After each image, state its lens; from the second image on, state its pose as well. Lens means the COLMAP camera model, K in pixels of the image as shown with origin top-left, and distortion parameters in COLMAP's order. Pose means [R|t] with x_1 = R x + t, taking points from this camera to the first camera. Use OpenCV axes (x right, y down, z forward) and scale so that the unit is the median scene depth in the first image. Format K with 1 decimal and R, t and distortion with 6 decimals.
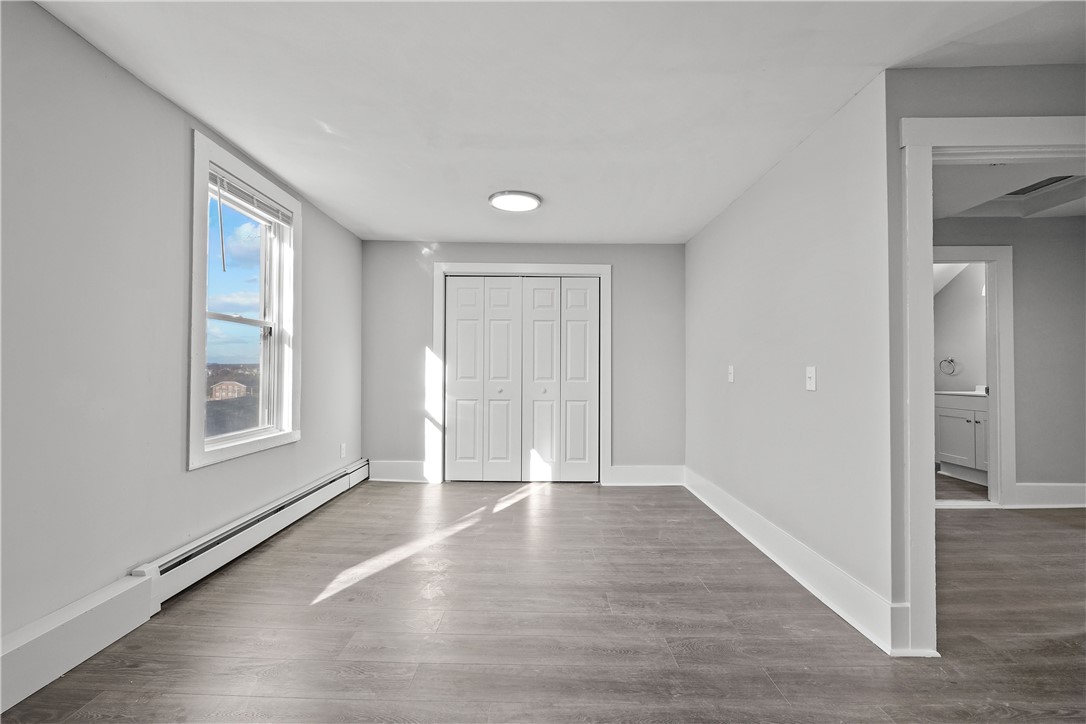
lens RADIAL K [[450.2, 0, 543.0], [0, 450.2, 362.0], [0, 0, 1]] dist [0.000192, 0.000121]
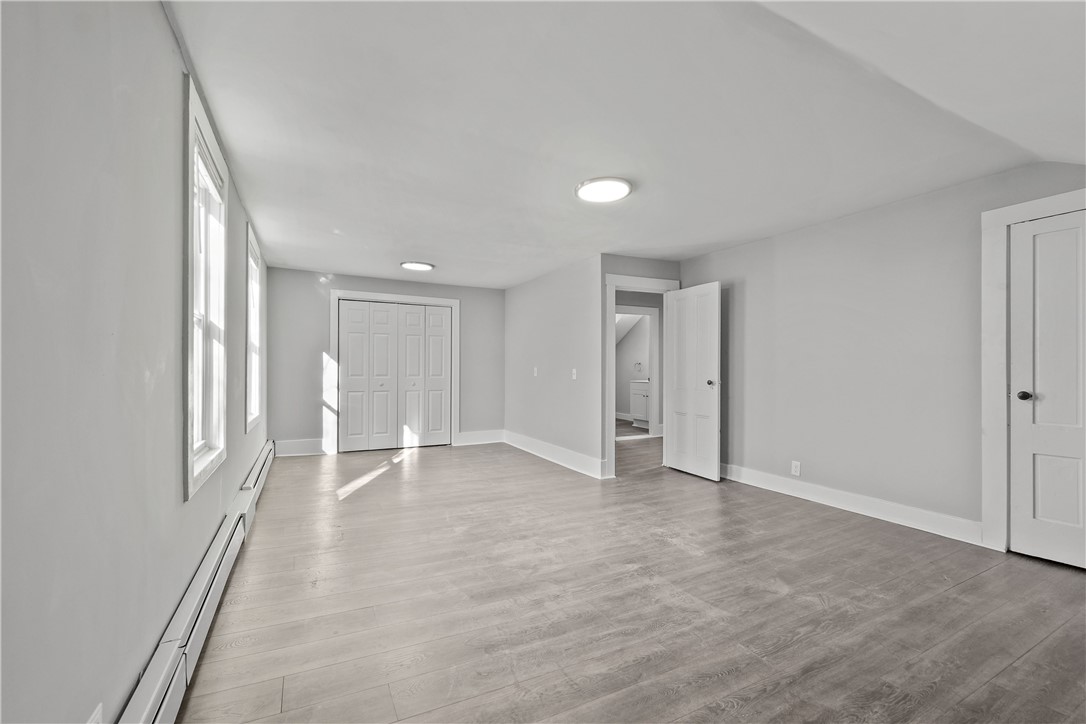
lens RADIAL K [[460.4, 0, 538.6], [0, 460.4, 359.4], [0, 0, 1]] dist [-0.000747, 0.000227]
pose [[0.890038, 0.006769, 0.455835, -0.317134], [-0.007866, 0.999969, 0.000510, -0.019152], [-0.455818, -0.004040, 0.890064, -0.498180]]
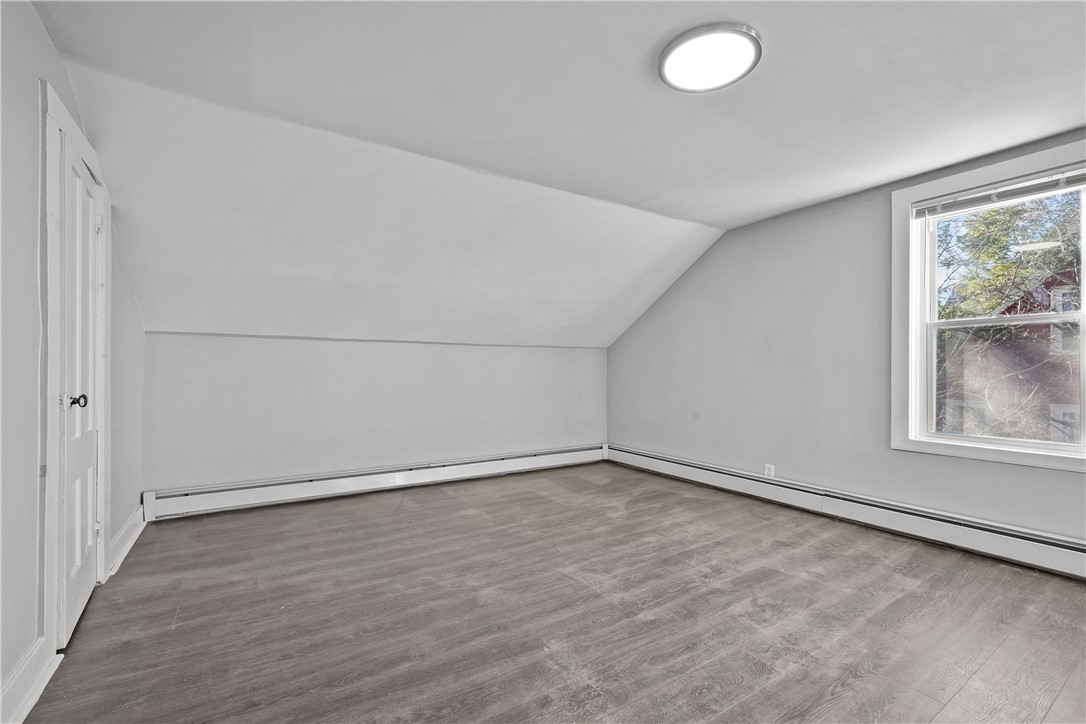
lens RADIAL K [[456.9, 0, 544.0], [0, 456.9, 372.2], [0, 0, 1]] dist [-0.001175, 0.000169]
pose [[-0.842723, -0.006219, -0.538312, 0.436683], [0.001969, 0.999891, -0.014635, 0.007165], [0.538344, -0.013393, -0.842619, 0.351673]]
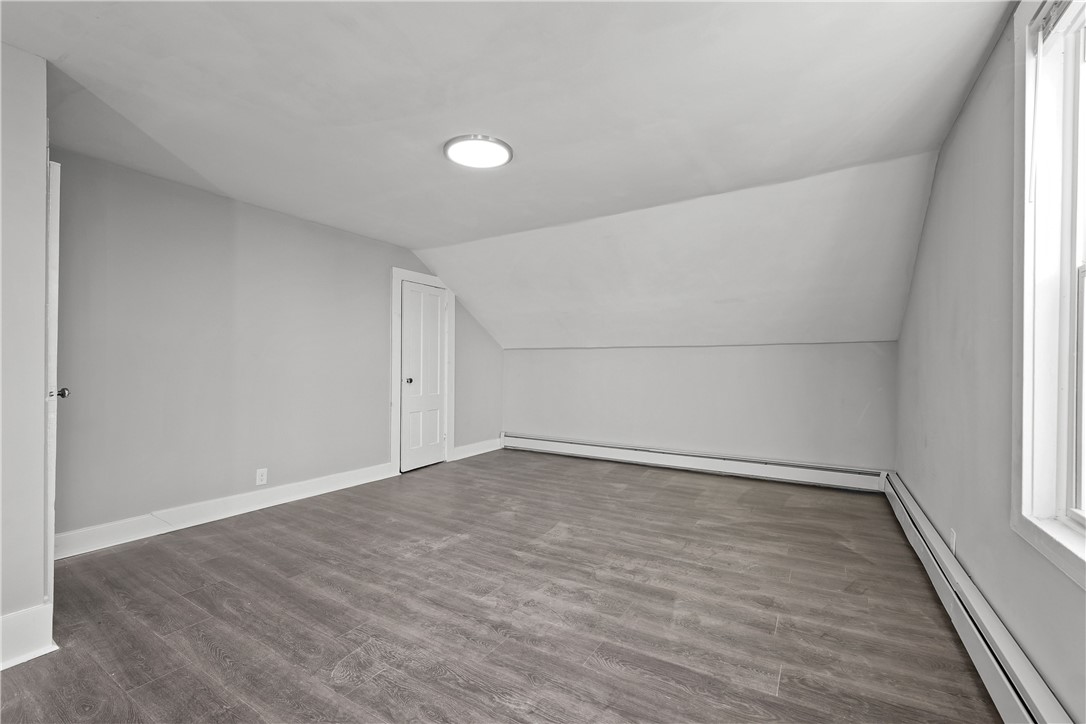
lens RADIAL K [[456.9, 0, 544.0], [0, 456.9, 372.2], [0, 0, 1]] dist [-0.001175, 0.000169]
pose [[-0.852202, -0.015482, 0.522983, -0.283597], [-0.020218, 0.999790, -0.003349, 0.003088], [-0.522822, -0.013428, -0.852336, 0.537154]]
